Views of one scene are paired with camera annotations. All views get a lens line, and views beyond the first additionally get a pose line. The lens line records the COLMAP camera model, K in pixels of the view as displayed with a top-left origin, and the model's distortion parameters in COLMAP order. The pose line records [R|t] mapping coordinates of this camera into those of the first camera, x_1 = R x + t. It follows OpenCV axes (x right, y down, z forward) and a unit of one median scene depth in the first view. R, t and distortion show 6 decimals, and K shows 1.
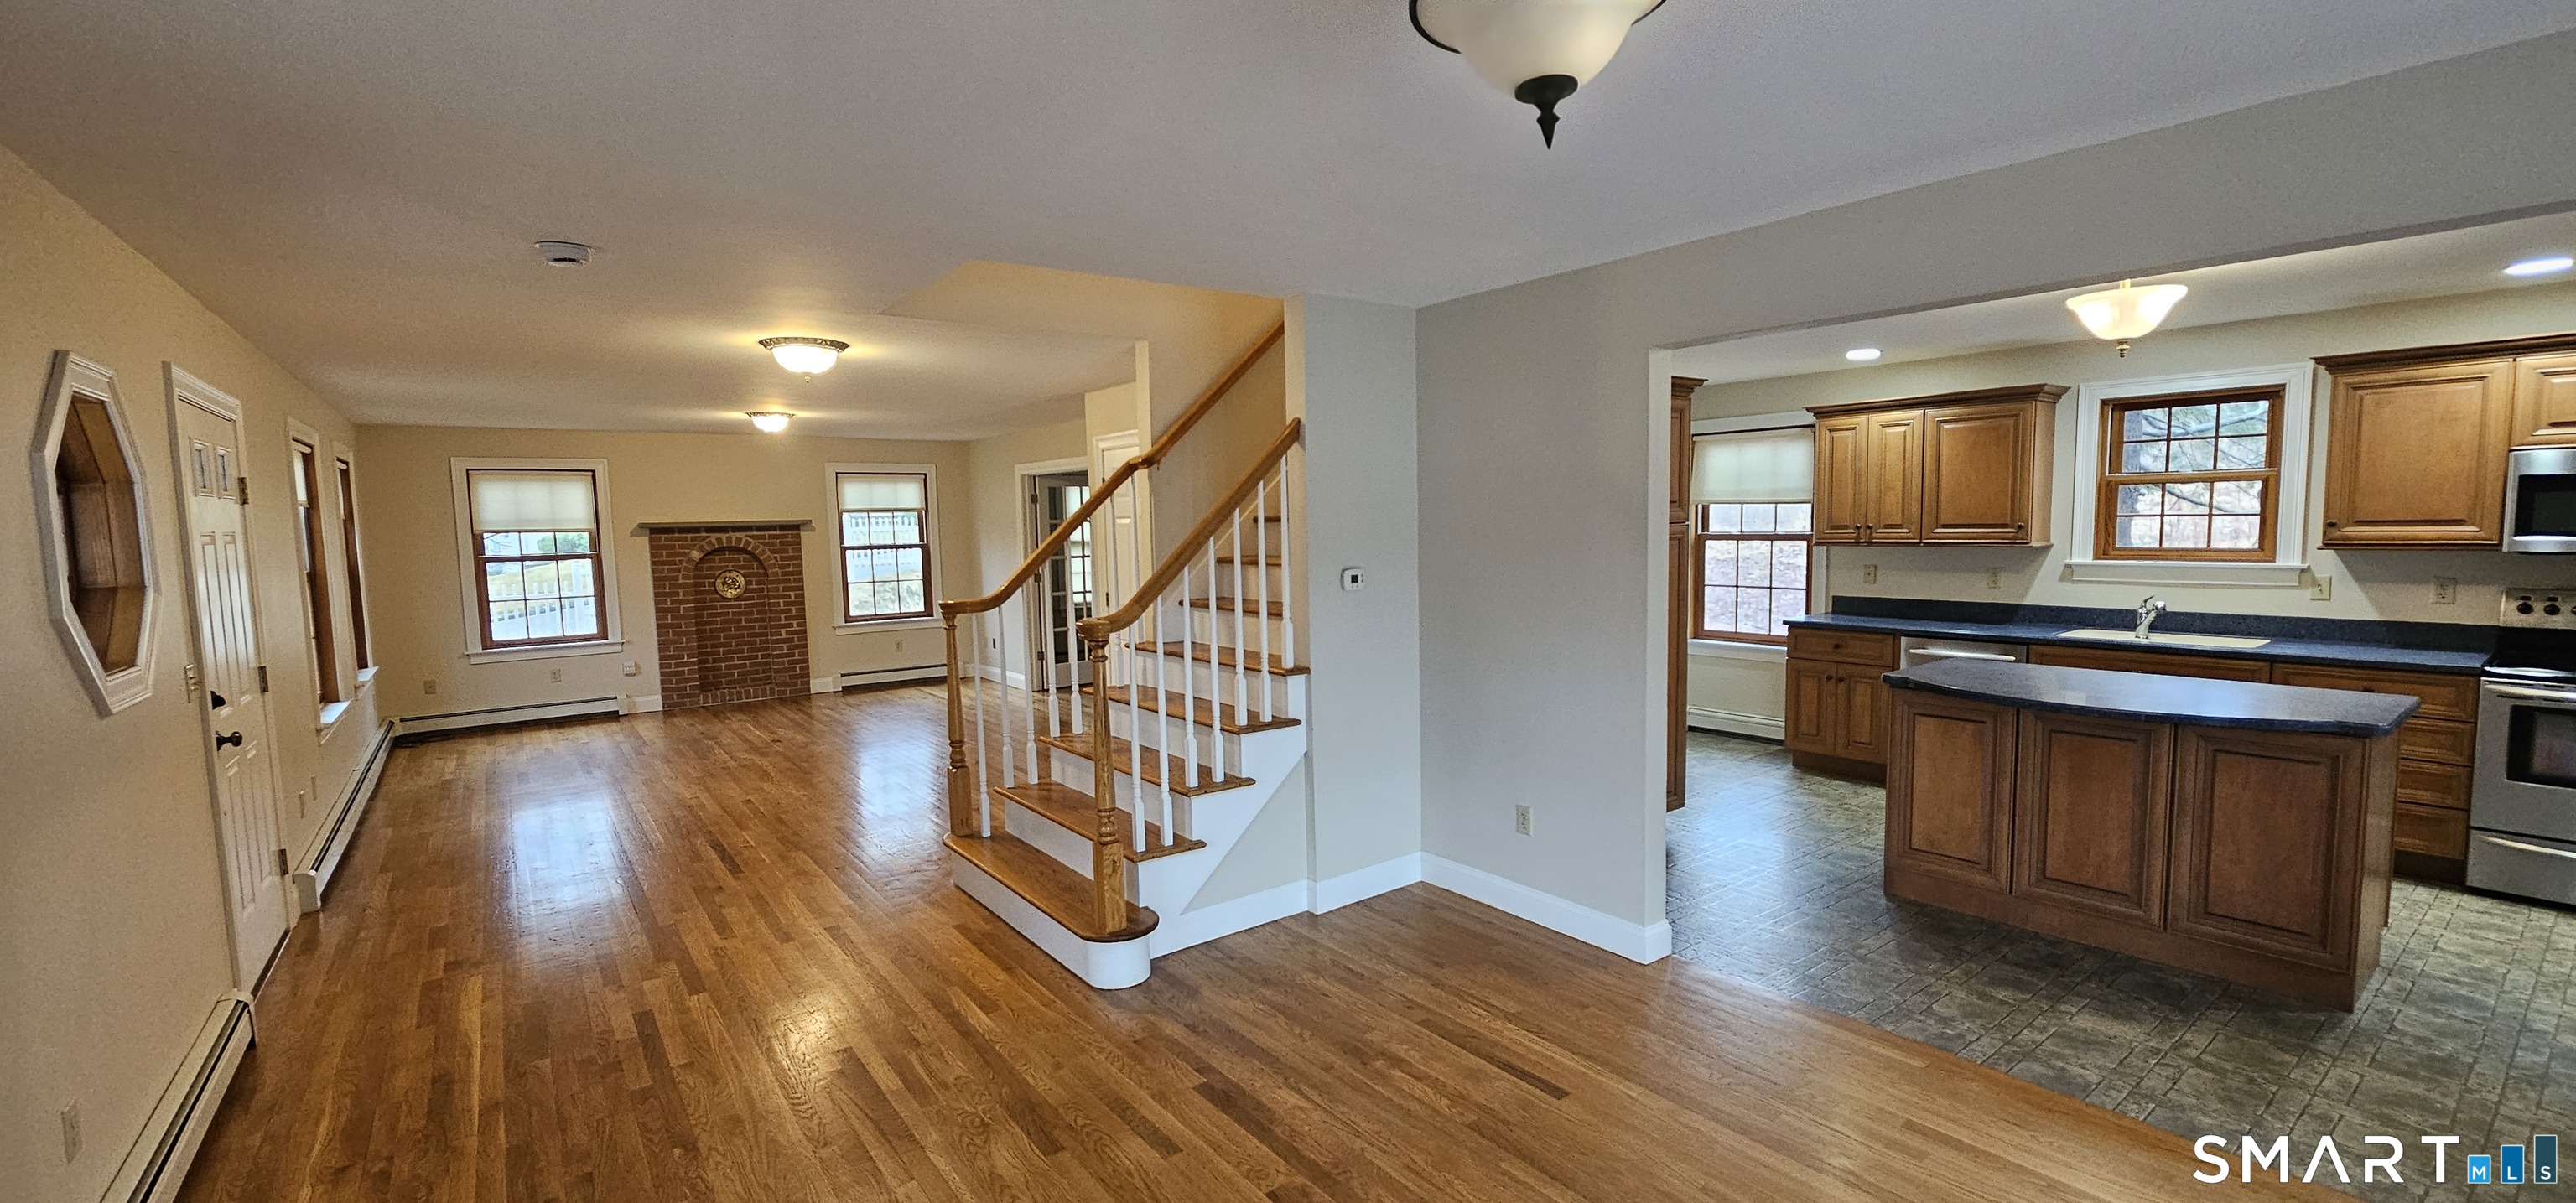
lens RADIAL K [[1045.6, 0, 1281.0], [0, 1045.6, 615.0], [0, 0, 1]] dist [-0.001943, -0.000173]
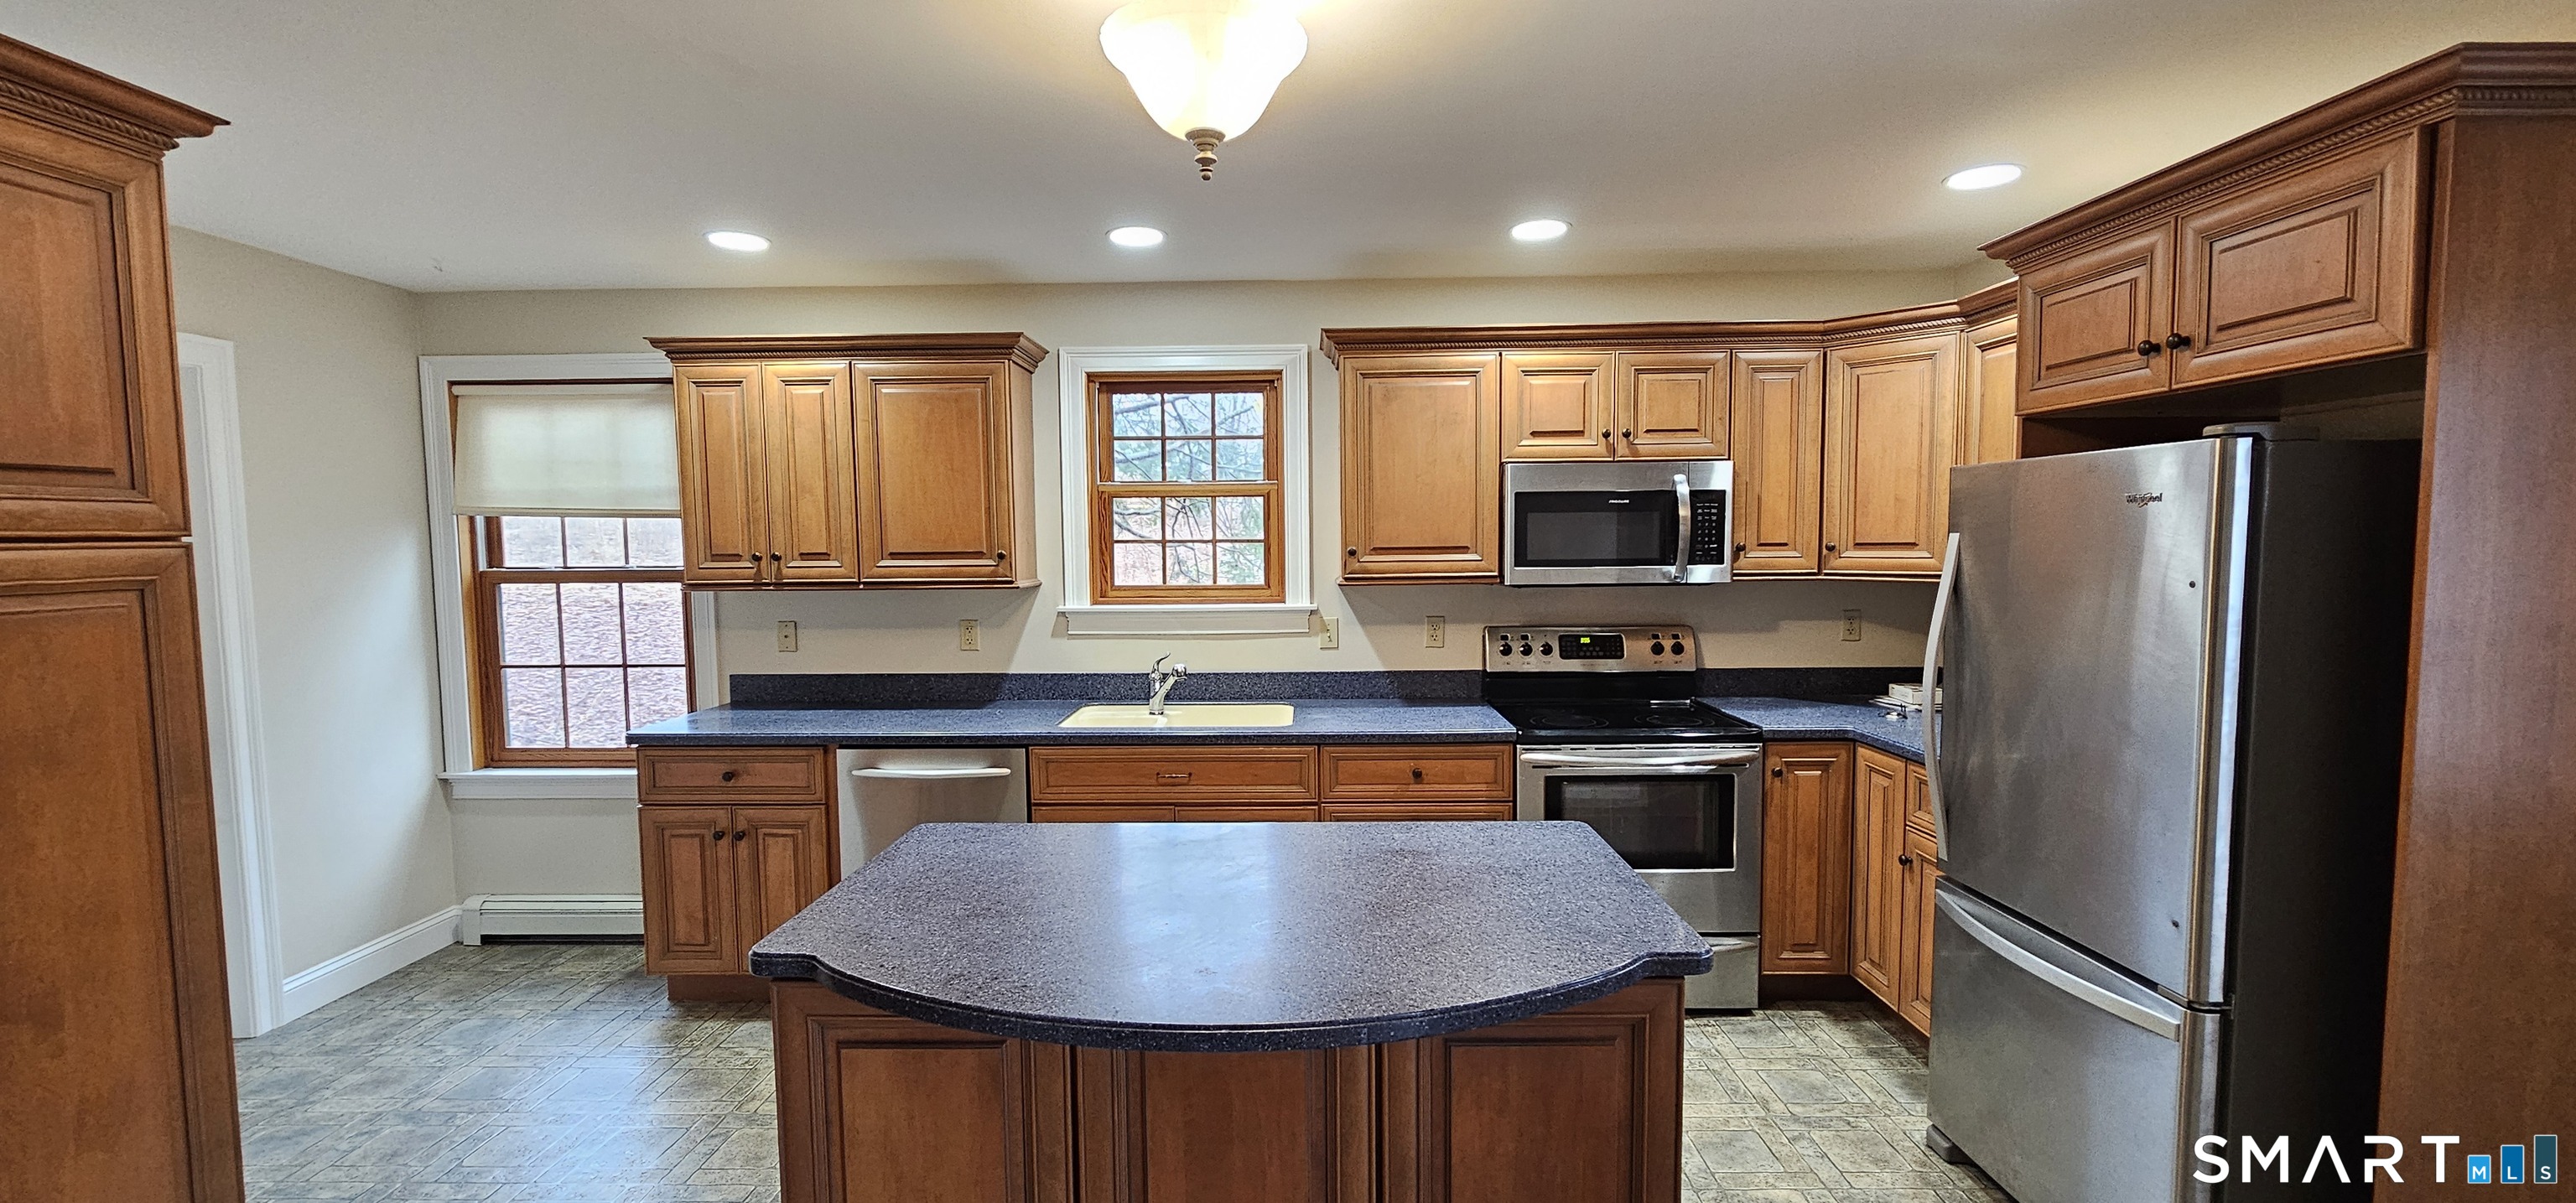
lens RADIAL K [[1045.6, 0, 1281.0], [0, 1045.6, 615.0], [0, 0, 1]] dist [-0.001943, -0.000173]
pose [[0.616122, -0.039419, 0.786663, 0.313563], [0.067519, 0.997714, -0.002887, -0.035691], [-0.784751, 0.054893, 0.617375, 0.479647]]
